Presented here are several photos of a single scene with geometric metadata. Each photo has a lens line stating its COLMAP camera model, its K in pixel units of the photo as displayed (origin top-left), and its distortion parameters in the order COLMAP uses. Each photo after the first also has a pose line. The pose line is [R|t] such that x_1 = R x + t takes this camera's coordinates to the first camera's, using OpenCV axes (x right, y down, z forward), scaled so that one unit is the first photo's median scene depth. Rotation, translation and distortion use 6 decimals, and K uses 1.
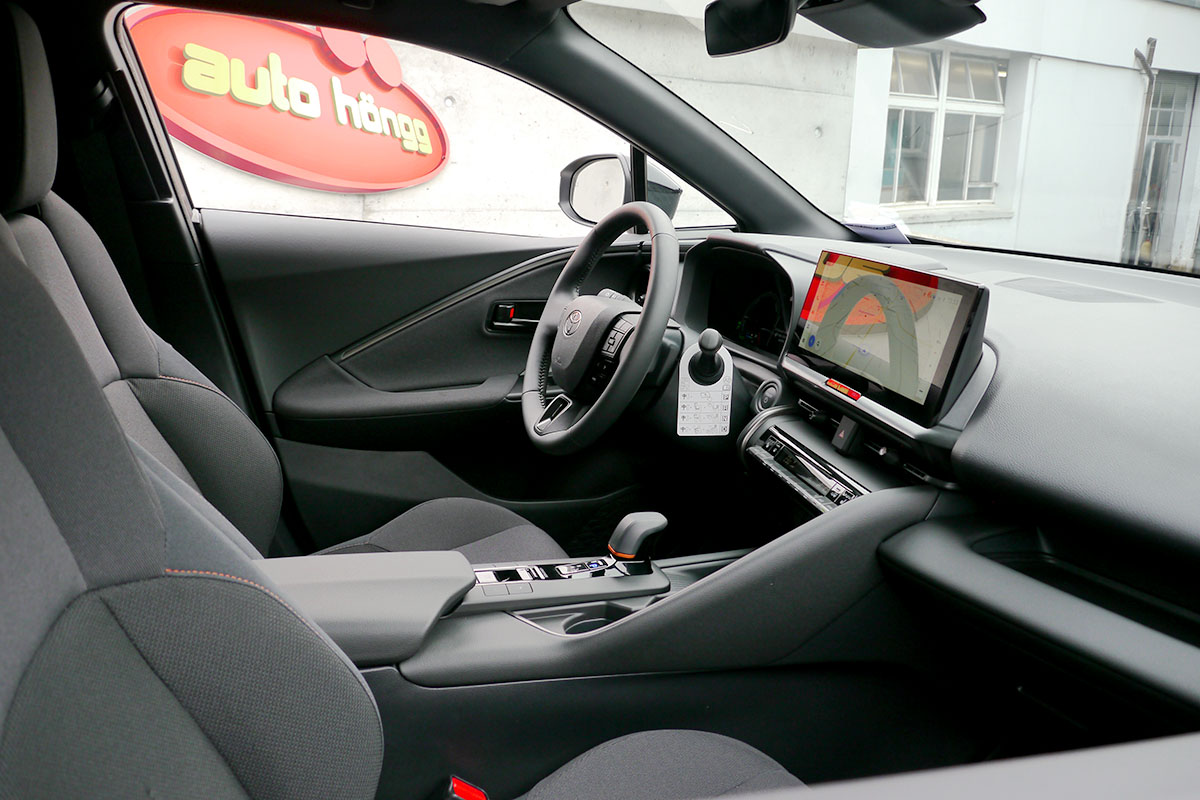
lens RADIAL K [[987.3, 0, 600.0], [0, 987.3, 400.0], [0, 0, 1]] dist [-0.053232, 0.015884]
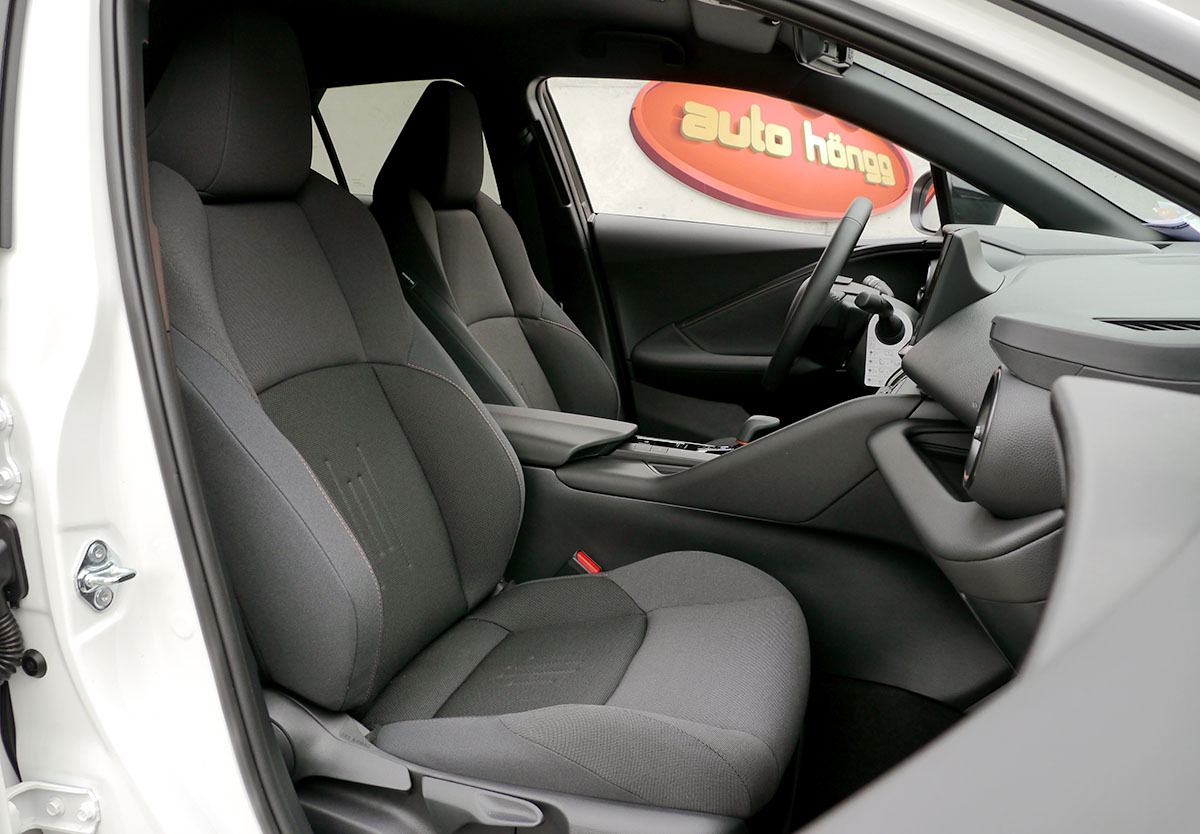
lens RADIAL K [[1039.7, 0, 545.3], [0, 1039.7, 417.4], [0, 0, 1]] dist [-0.066051, 0.081431]
pose [[0.775122, 0.100039, -0.623841, 0.426461], [-0.132775, 0.991128, -0.006036, 0.100734], [0.617702, 0.087509, 0.781528, -0.179285]]
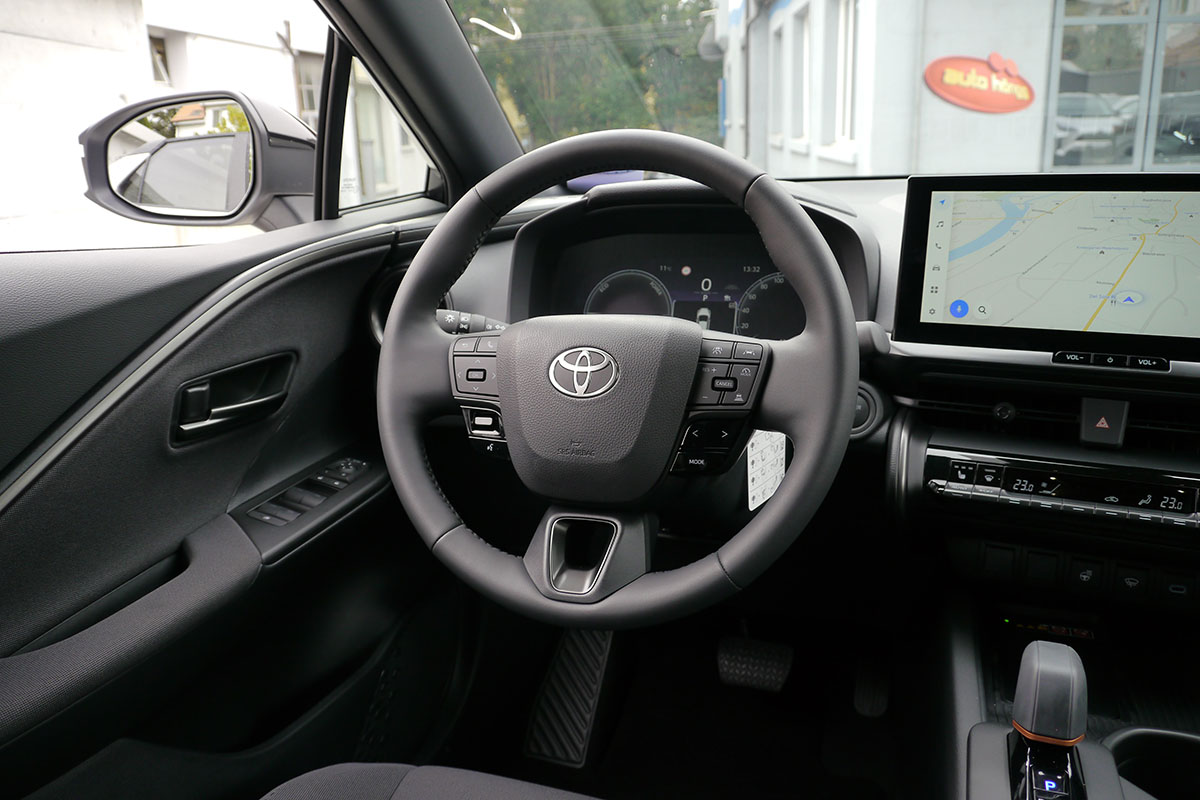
lens RADIAL K [[953.5, 0, 600.0], [0, 953.5, 400.0], [0, 0, 1]] dist [-0.070230, 0.034577]
pose [[0.643644, -0.250834, 0.723052, -0.283547], [0.238173, 0.963500, 0.122232, -0.091166], [-0.727321, 0.093538, 0.679894, 0.489426]]
